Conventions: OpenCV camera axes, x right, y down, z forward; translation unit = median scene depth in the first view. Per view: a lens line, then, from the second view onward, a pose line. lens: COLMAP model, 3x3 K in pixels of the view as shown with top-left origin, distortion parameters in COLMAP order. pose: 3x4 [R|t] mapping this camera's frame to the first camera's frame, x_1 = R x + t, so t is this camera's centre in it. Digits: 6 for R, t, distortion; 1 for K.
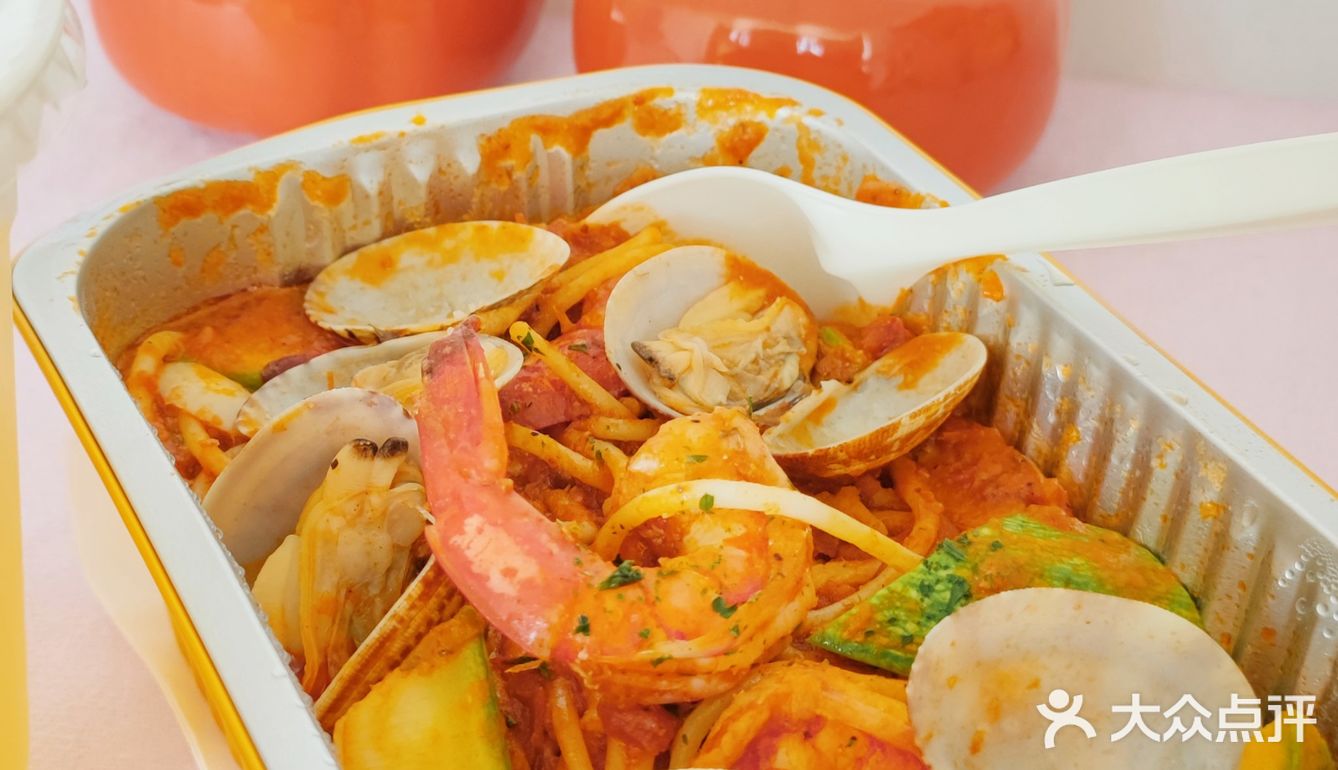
lens RADIAL K [[2363.1, 0, 669.0], [0, 2363.1, 385.0], [0, 0, 1]] dist [0.195477, -2.080289]
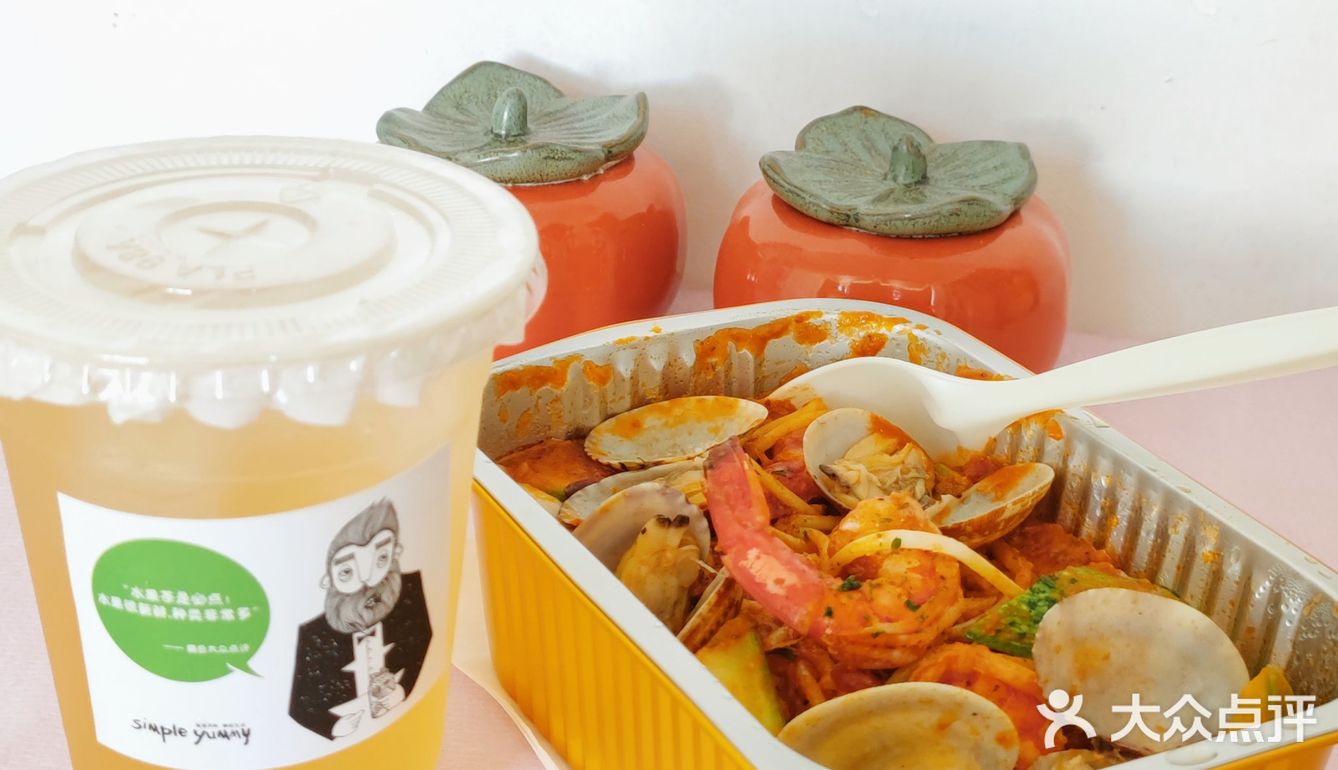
lens RADIAL K [[2363.1, 0, 669.0], [0, 2363.1, 385.0], [0, 0, 1]] dist [0.195477, -2.080289]
pose [[0.998958, 0.002422, 0.045578, -0.190491], [0.004442, 0.988693, -0.149891, 0.166012], [-0.045426, 0.149937, 0.987651, -0.522547]]
